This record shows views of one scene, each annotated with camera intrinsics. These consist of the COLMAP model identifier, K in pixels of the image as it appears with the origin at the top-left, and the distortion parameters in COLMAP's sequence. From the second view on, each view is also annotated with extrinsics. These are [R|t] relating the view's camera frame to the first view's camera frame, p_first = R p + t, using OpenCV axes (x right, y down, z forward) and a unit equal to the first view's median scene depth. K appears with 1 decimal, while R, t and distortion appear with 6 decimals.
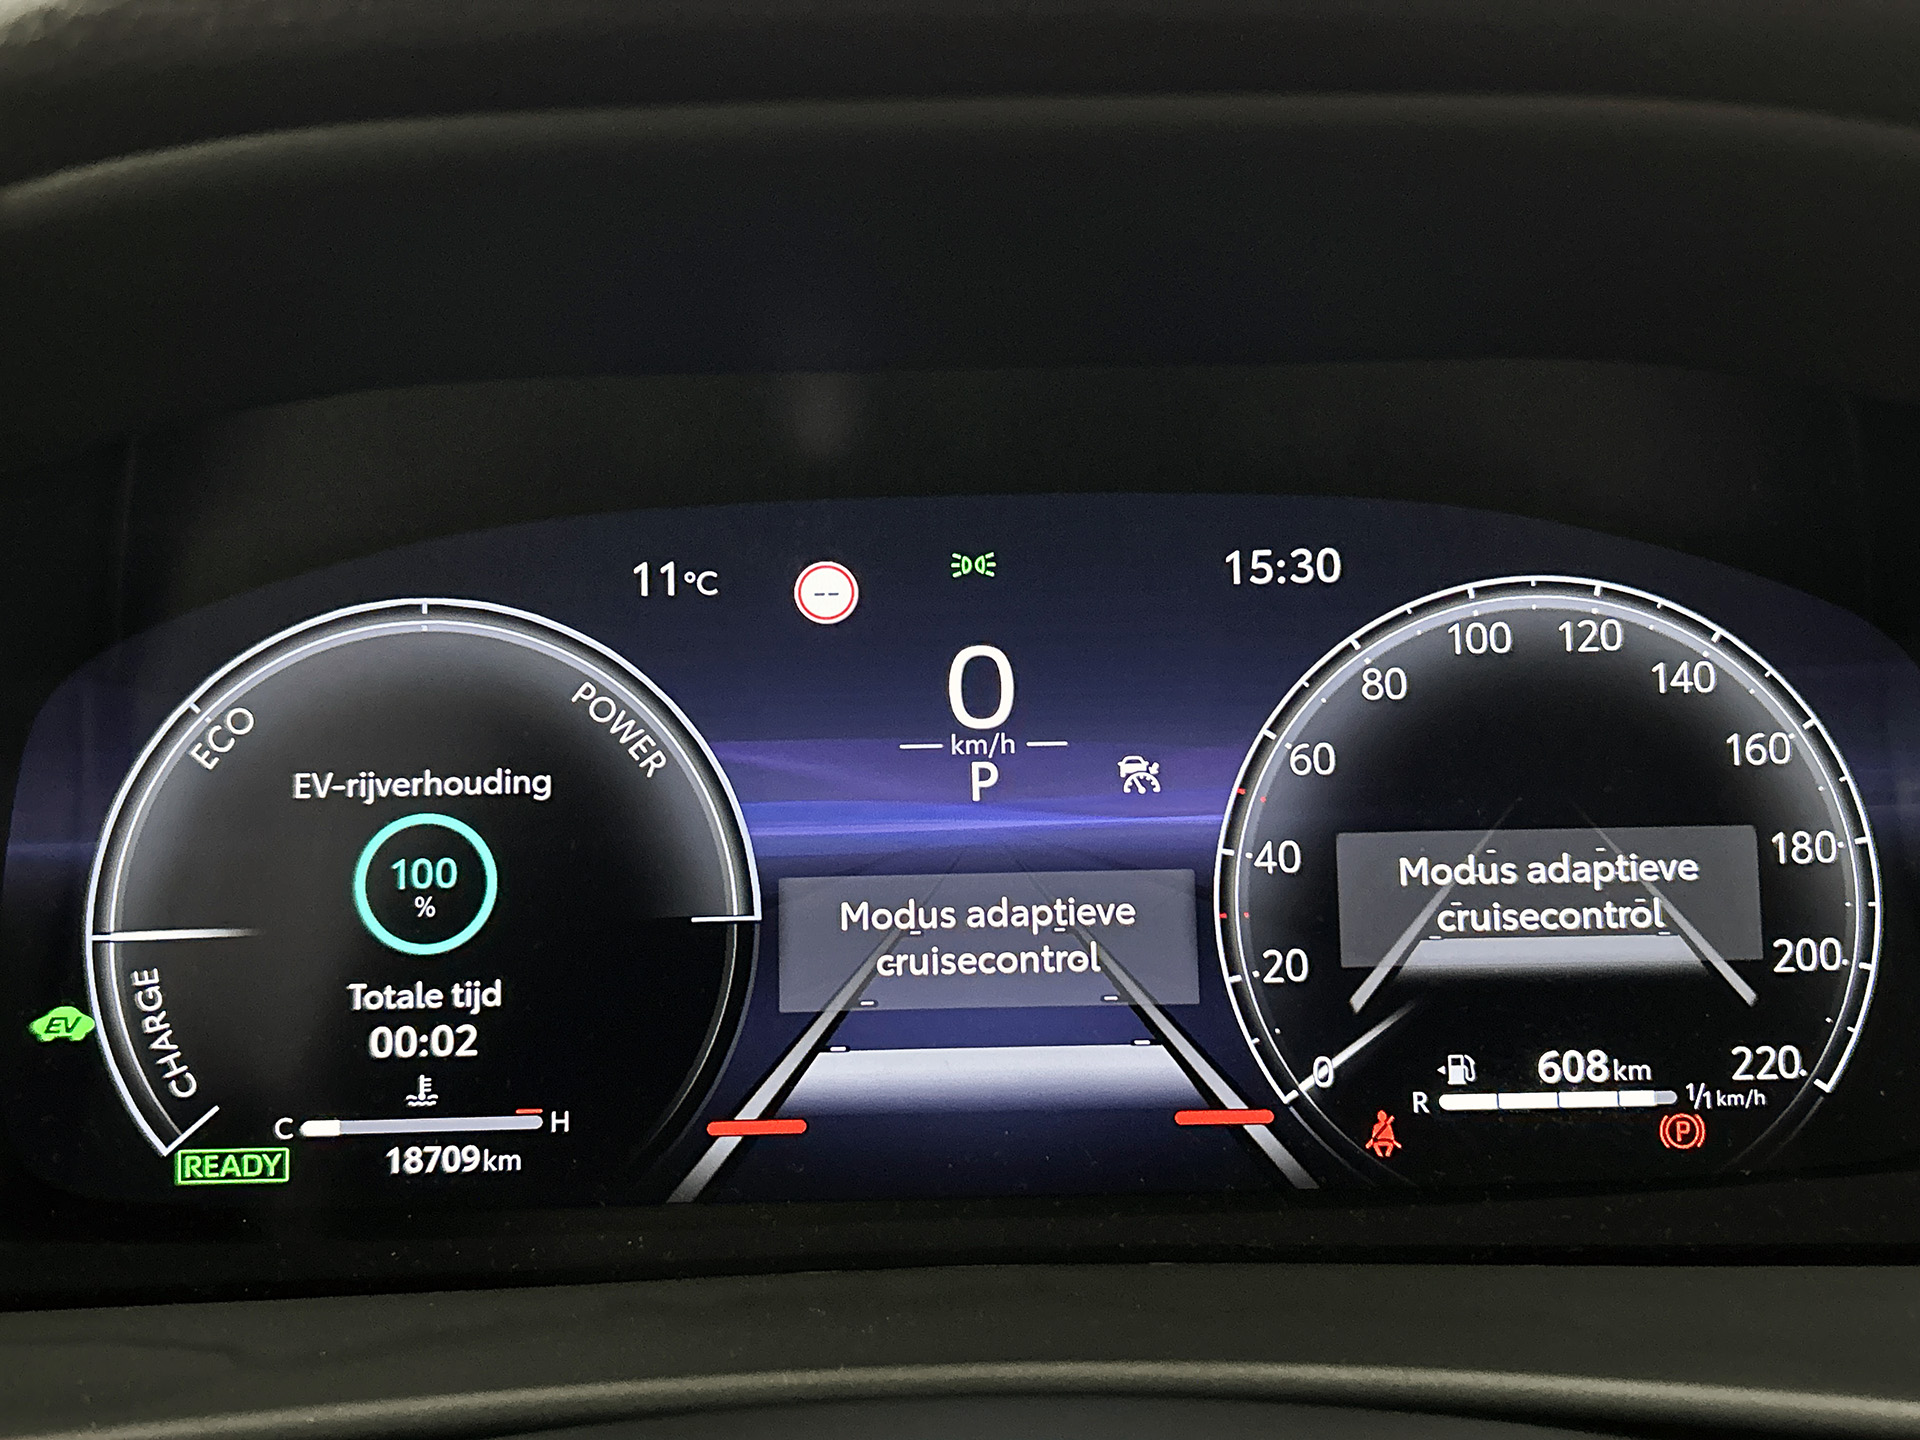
lens RADIAL K [[1978.7, 0, 895.0], [0, 1978.7, 686.7], [0, 0, 1]] dist [0.034108, 0.000000]
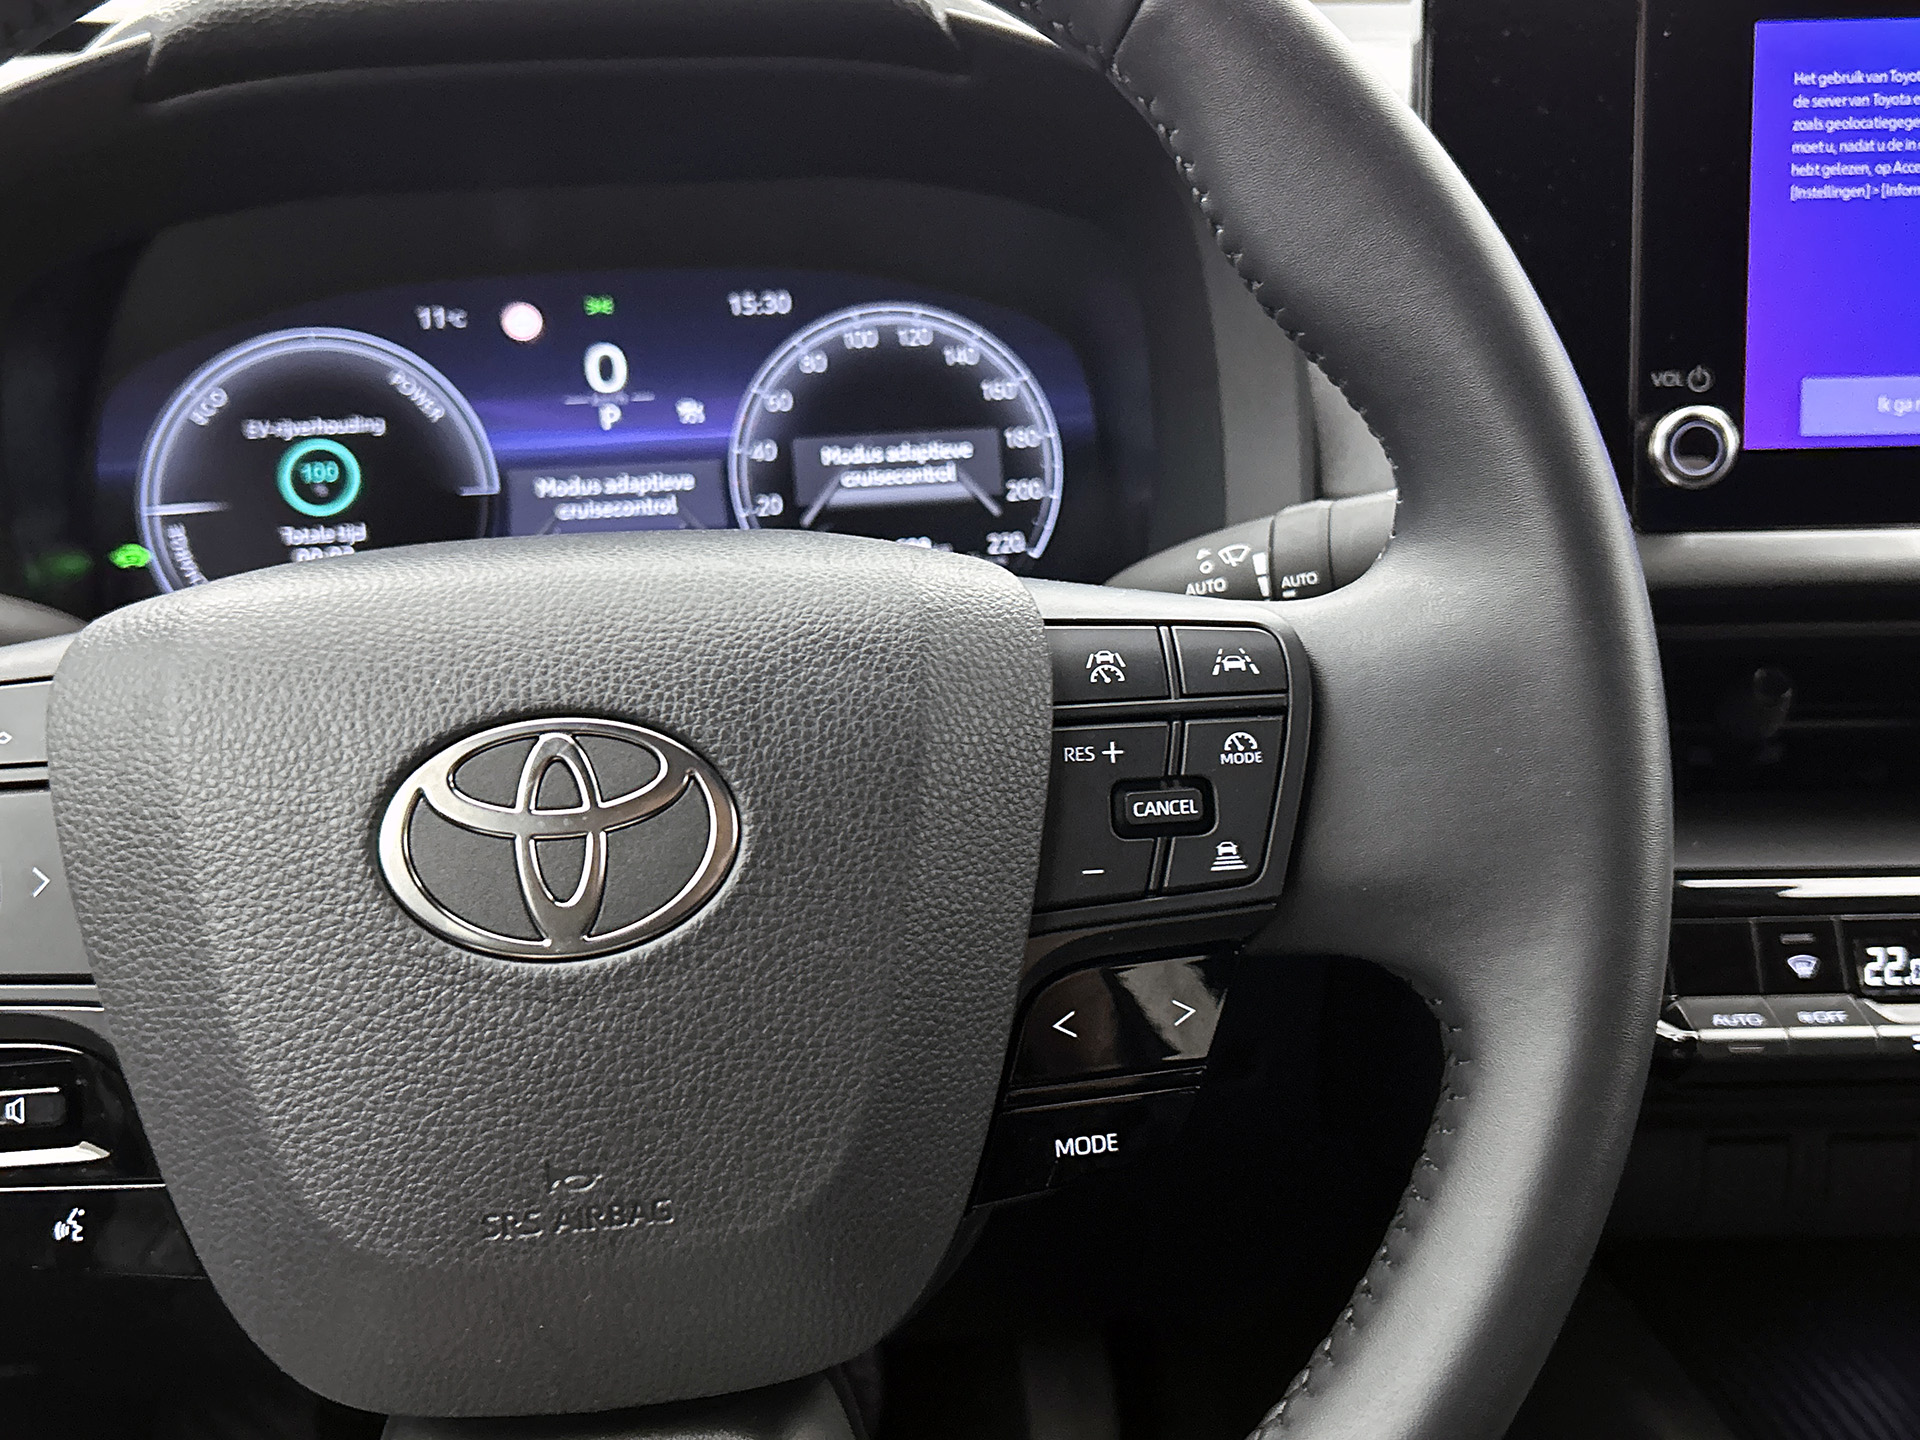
lens RADIAL K [[1988.9, 0, 946.3], [0, 1988.9, 739.4], [0, 0, 1]] dist [0.053907, 0.000000]
pose [[0.990659, -0.053815, 0.125297, 0.109394], [0.047973, 0.997637, 0.049186, 0.285837], [-0.127648, -0.042716, 0.990899, -1.023175]]
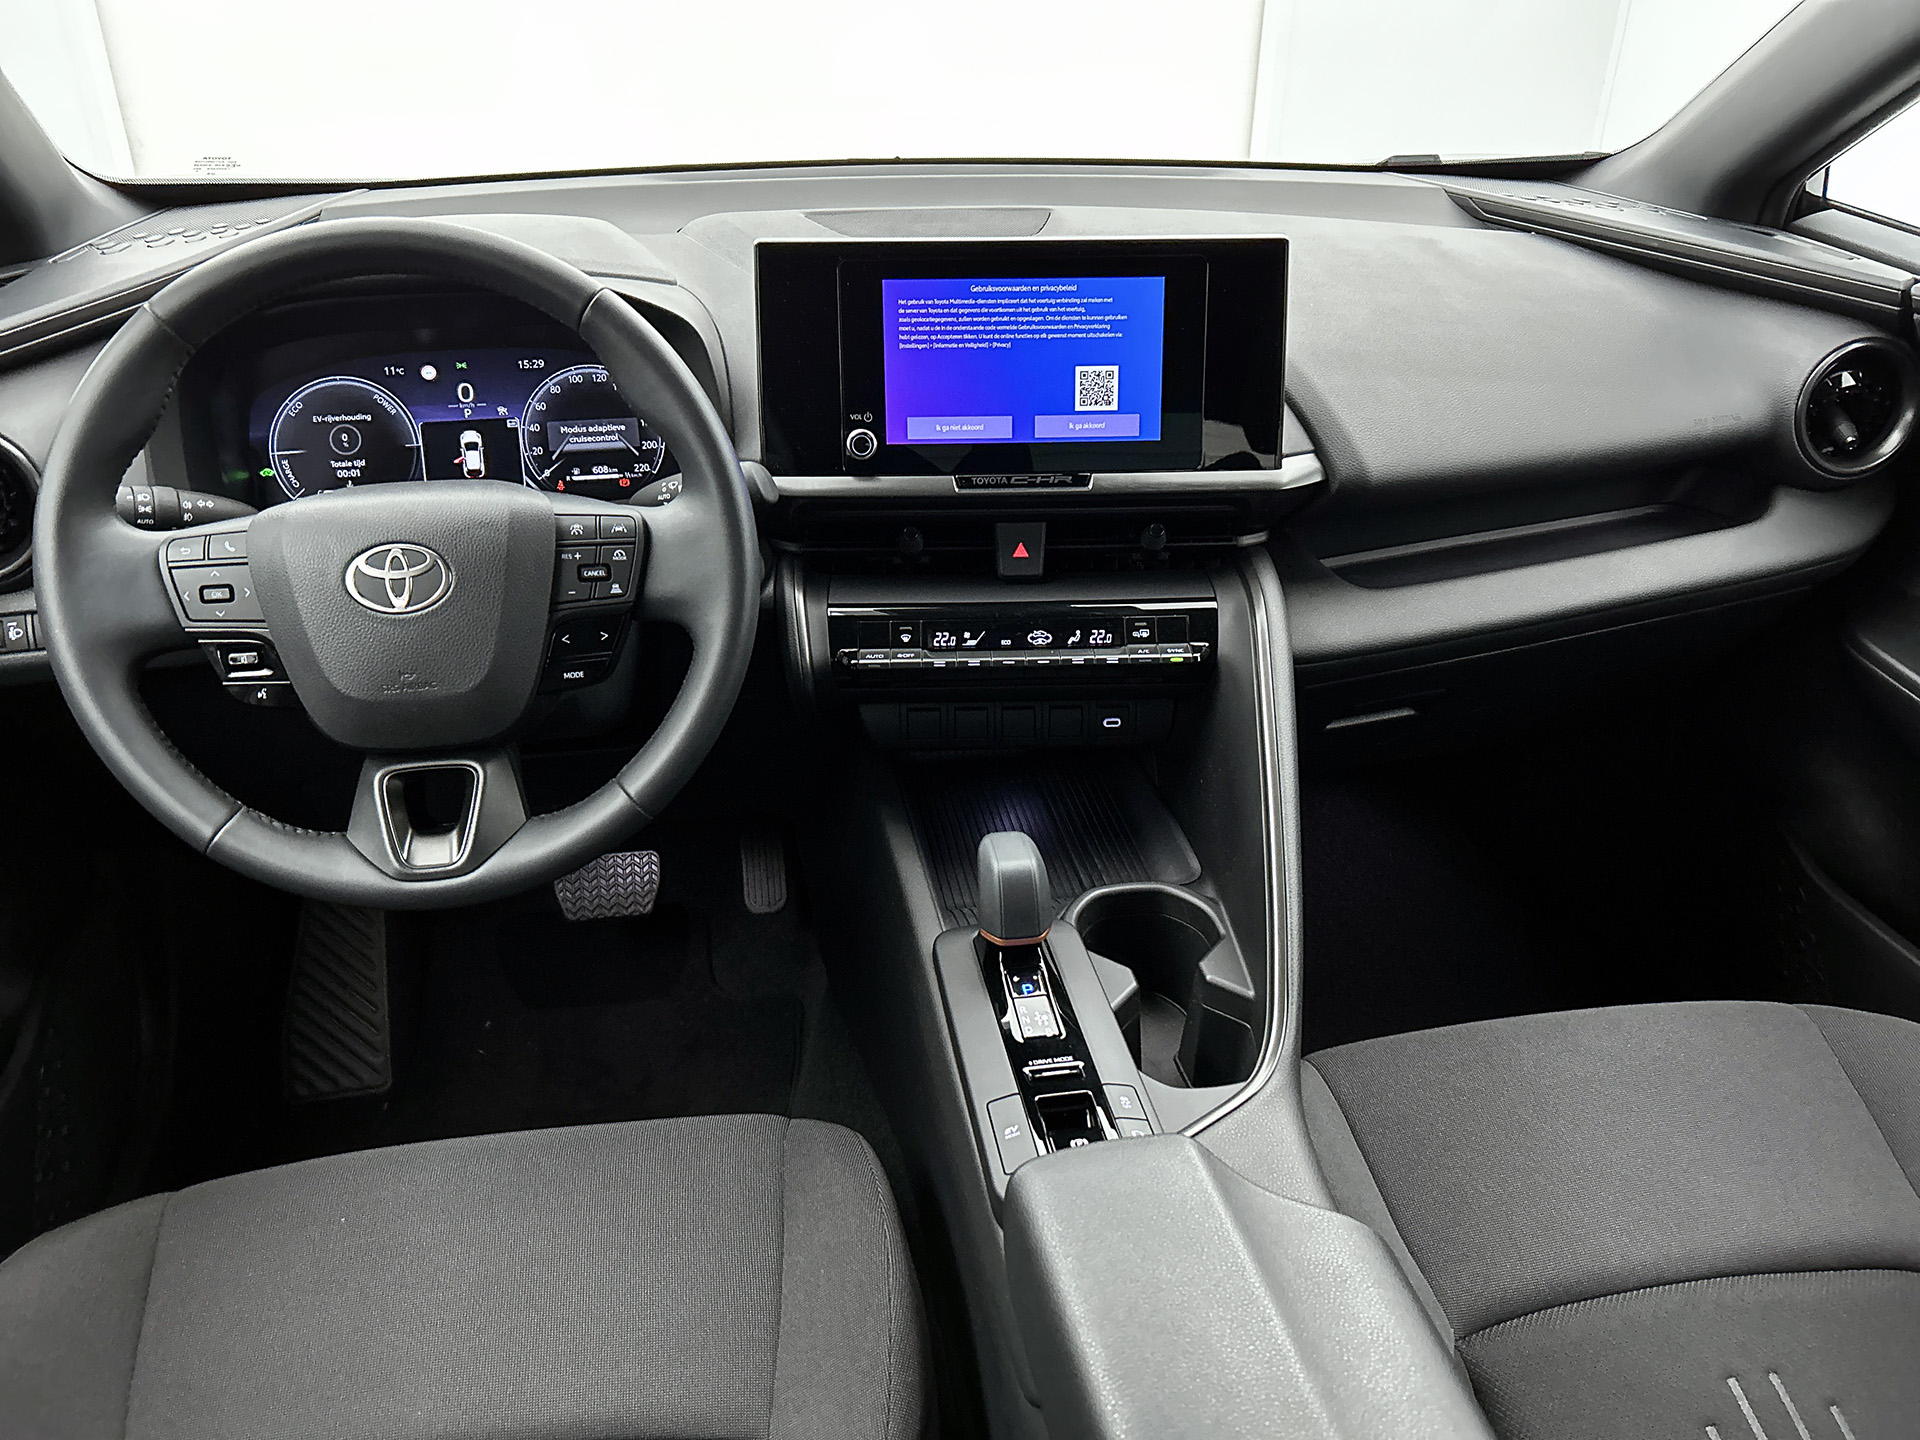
lens RADIAL K [[1532.8, 0, 968.1], [0, 1532.8, 770.8], [0, 0, 1]] dist [0.046396, -0.068683]
pose [[0.985705, -0.070326, 0.153098, 0.593062], [0.040265, 0.980715, 0.191248, 0.227314], [-0.163596, -0.182350, 0.969528, -2.879800]]
